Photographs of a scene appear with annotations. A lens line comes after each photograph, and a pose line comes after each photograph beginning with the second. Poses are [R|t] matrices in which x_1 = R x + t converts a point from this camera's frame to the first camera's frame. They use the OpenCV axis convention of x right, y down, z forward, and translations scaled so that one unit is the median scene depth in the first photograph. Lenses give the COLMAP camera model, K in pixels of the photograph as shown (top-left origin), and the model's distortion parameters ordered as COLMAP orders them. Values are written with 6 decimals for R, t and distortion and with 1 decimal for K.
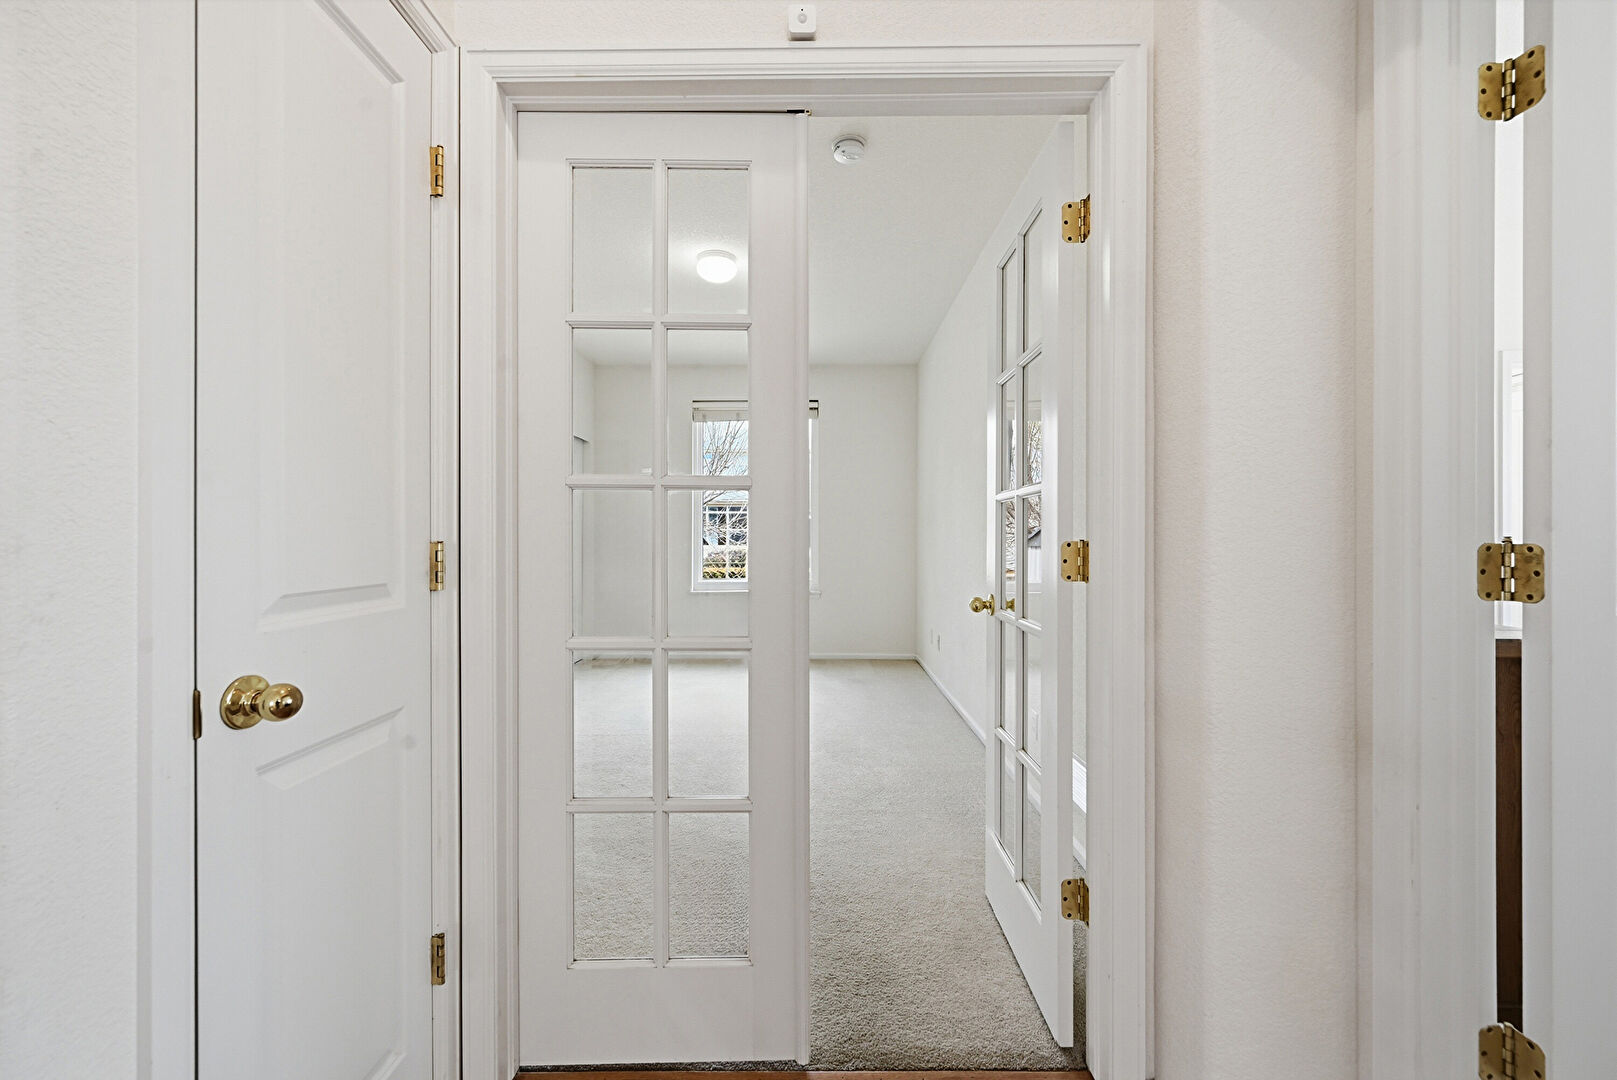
lens RADIAL K [[638.3, 0, 804.7], [0, 638.3, 535.4], [0, 0, 1]] dist [-0.002728, -0.000178]
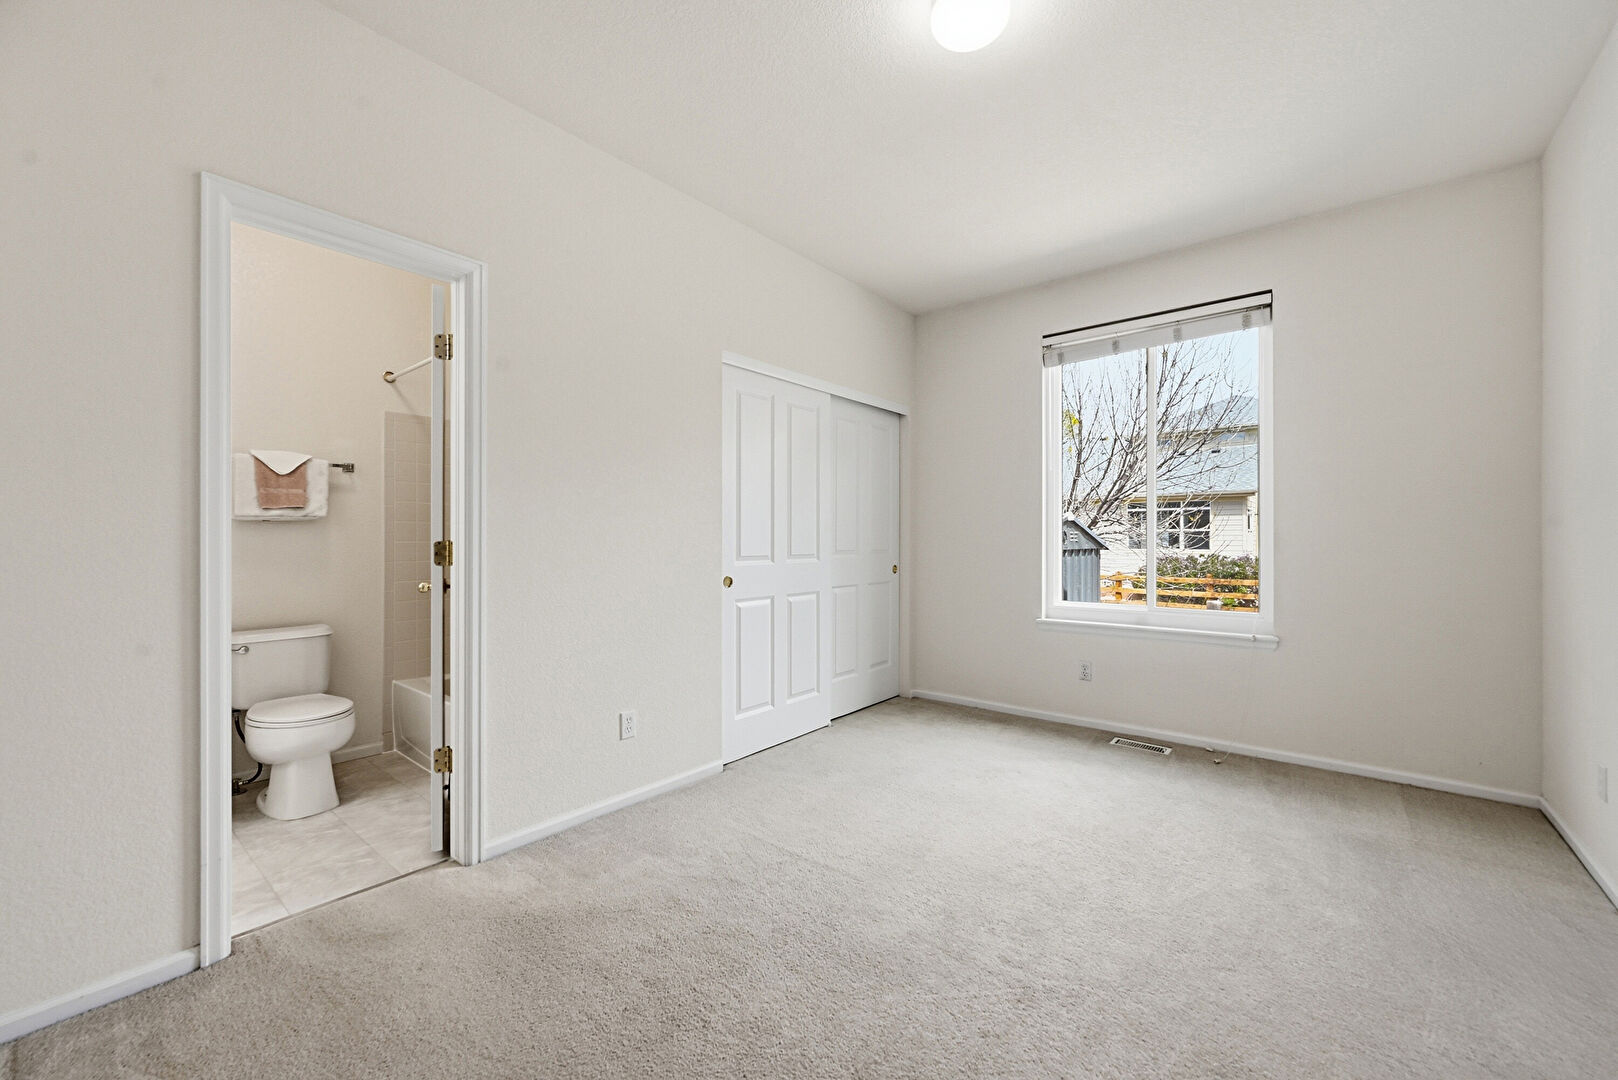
lens RADIAL K [[638.7, 0, 805.2], [0, 638.7, 535.4], [0, 0, 1]] dist [-0.002728, -0.000178]
pose [[0.775898, -0.005512, -0.630835, 0.053584], [0.003826, 0.999985, -0.004032, 0.001692], [0.630847, 0.000715, 0.775907, 0.319451]]
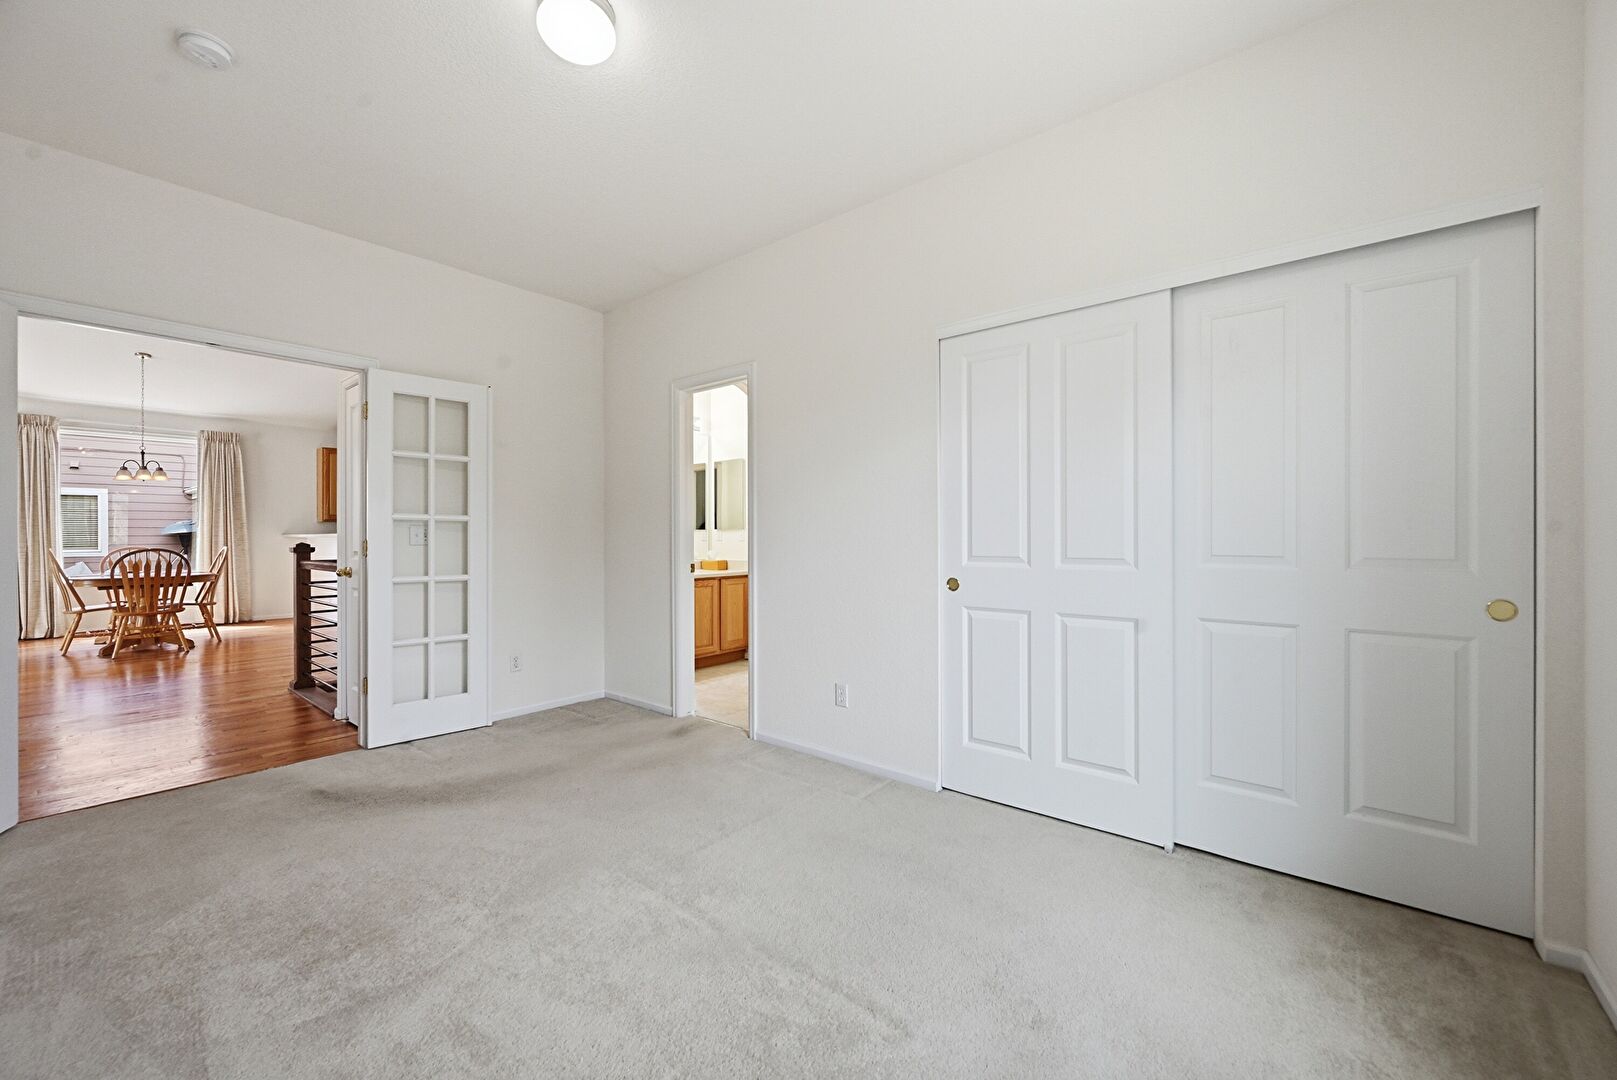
lens RADIAL K [[638.3, 0, 804.7], [0, 638.3, 535.4], [0, 0, 1]] dist [-0.002728, -0.000178]
pose [[-0.625429, 0.014276, -0.780150, 0.097685], [0.009483, 0.999898, 0.010694, -0.003321], [0.780223, -0.000710, -0.625501, 0.912368]]
